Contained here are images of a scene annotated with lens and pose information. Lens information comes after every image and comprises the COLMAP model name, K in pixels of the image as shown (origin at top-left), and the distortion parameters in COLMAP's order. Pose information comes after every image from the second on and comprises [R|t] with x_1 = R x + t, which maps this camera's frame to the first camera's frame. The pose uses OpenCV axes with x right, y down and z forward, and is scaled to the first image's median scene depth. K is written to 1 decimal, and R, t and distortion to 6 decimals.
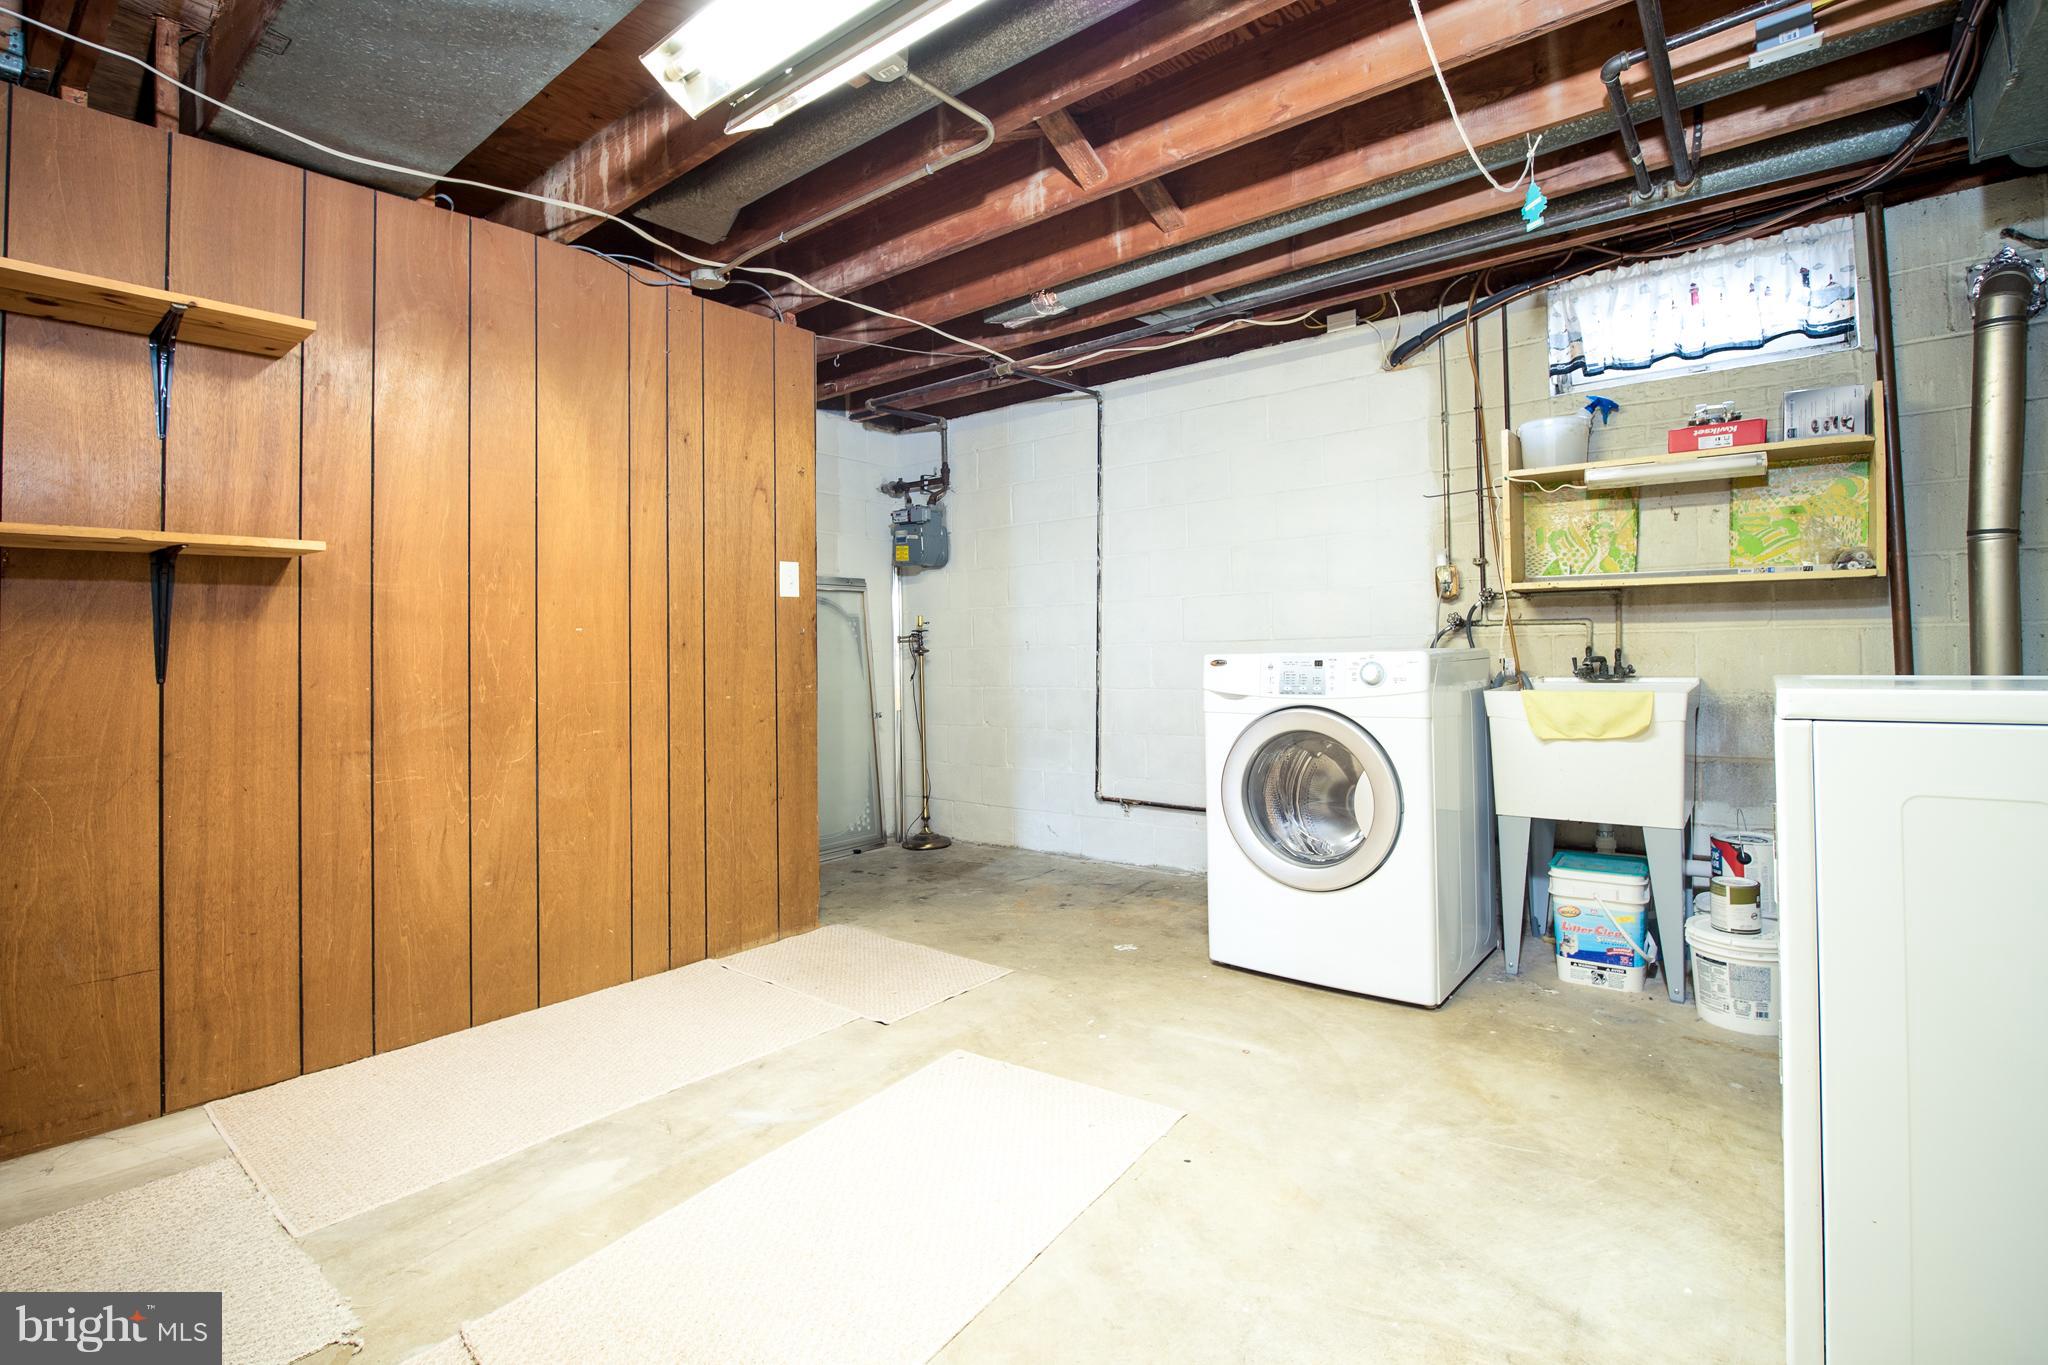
lens RADIAL K [[949.8, 0, 1024.9], [0, 949.8, 639.3], [0, 0, 1]] dist [-0.011030, -0.005605]
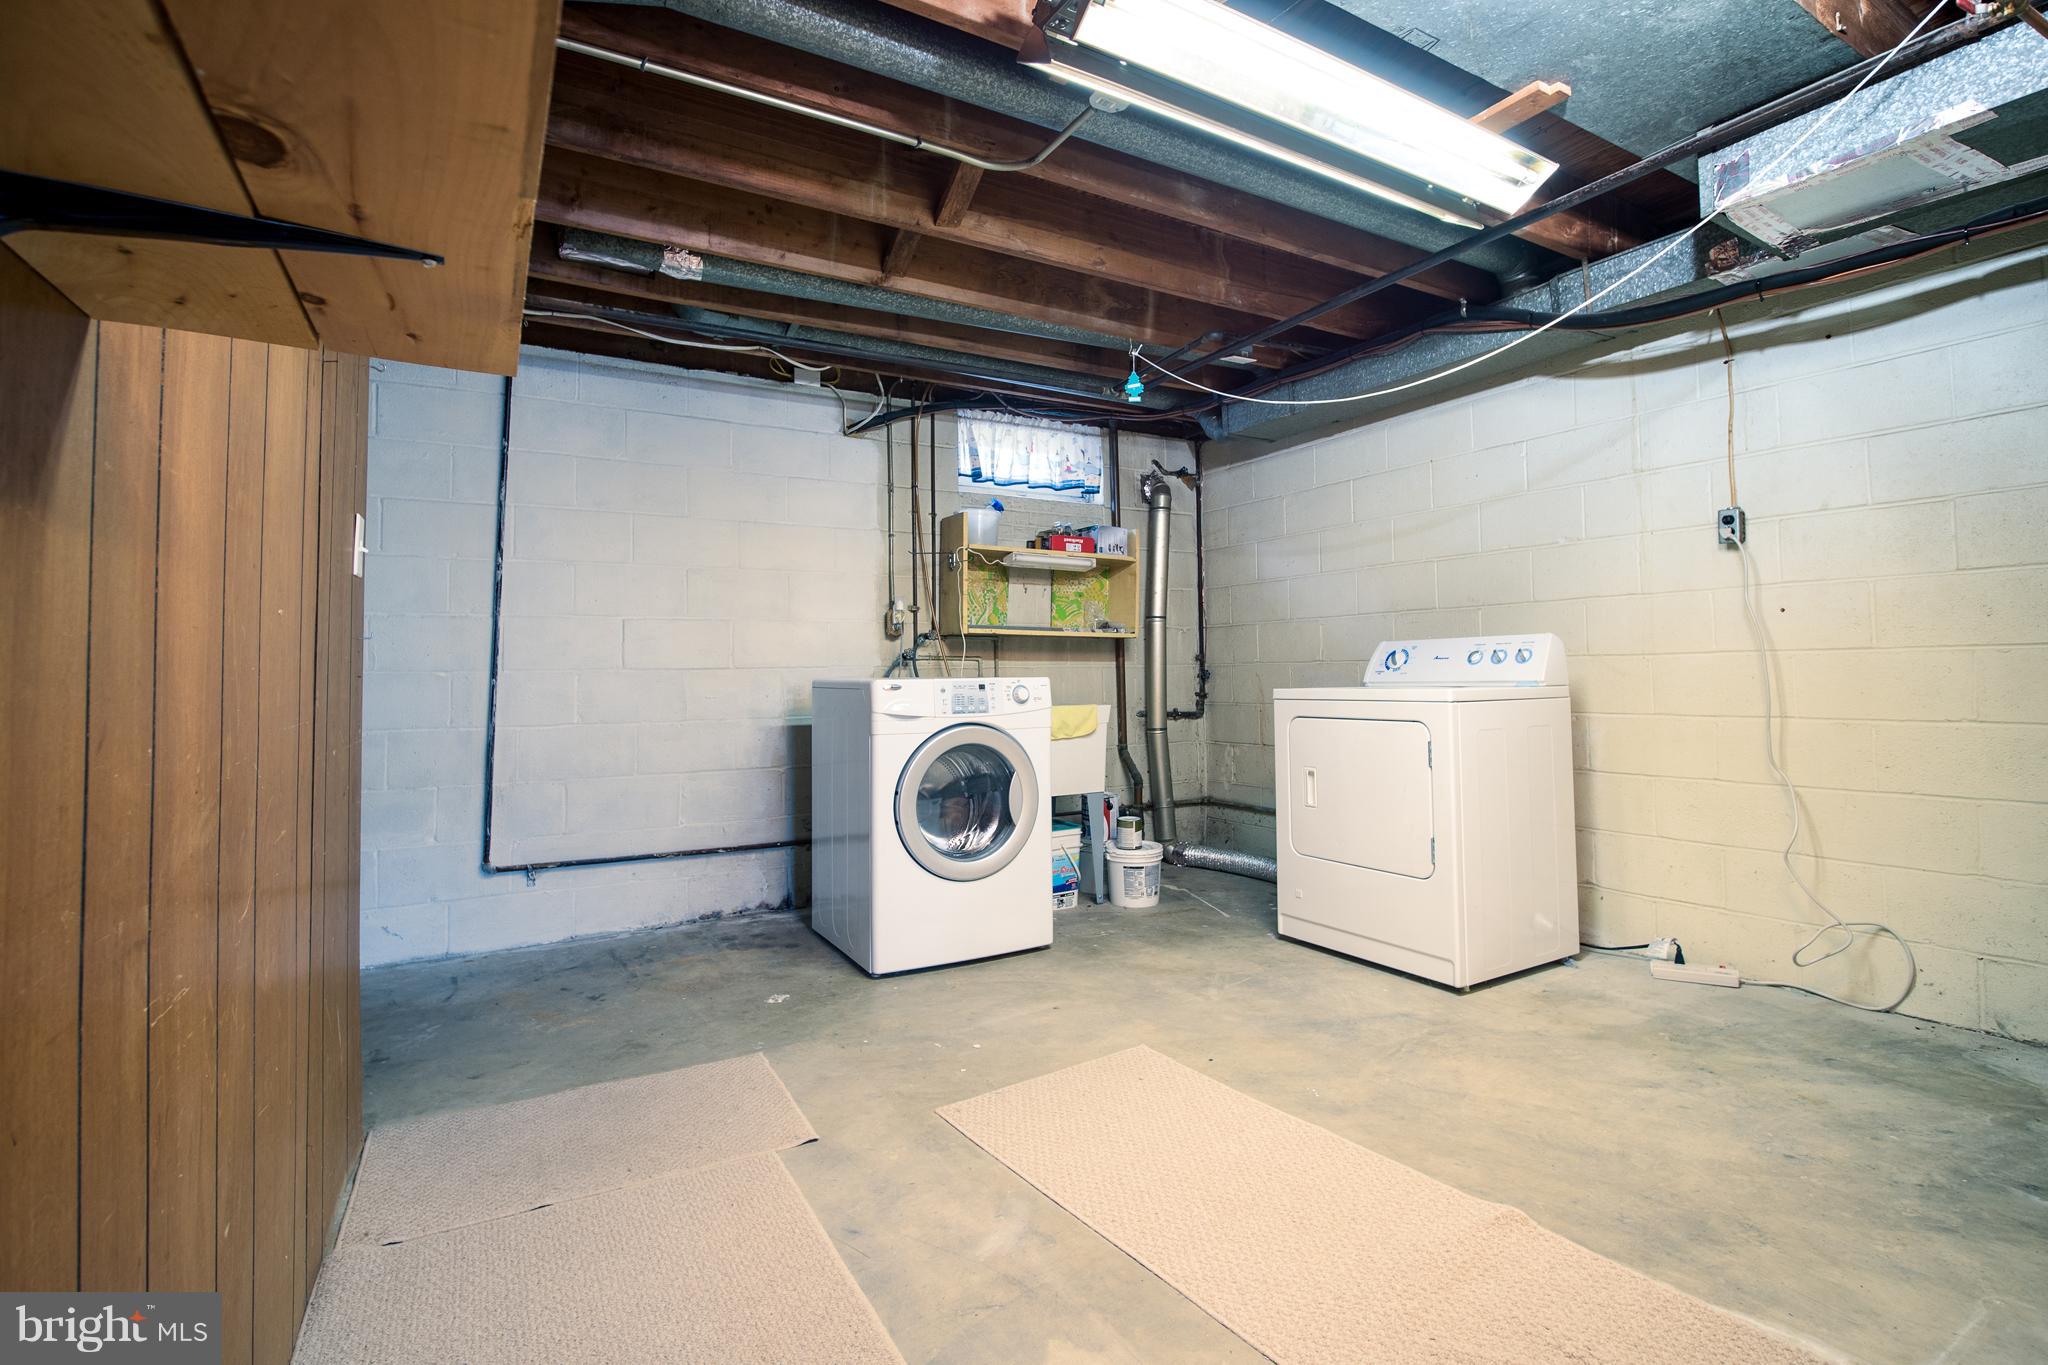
lens RADIAL K [[949.8, 0, 1024.9], [0, 949.8, 639.3], [0, 0, 1]] dist [-0.011030, -0.005605]
pose [[0.358706, 0.048508, 0.932189, -0.761738], [-0.006861, 0.998759, -0.049331, 0.023157], [-0.933425, 0.011299, 0.358593, 0.495501]]
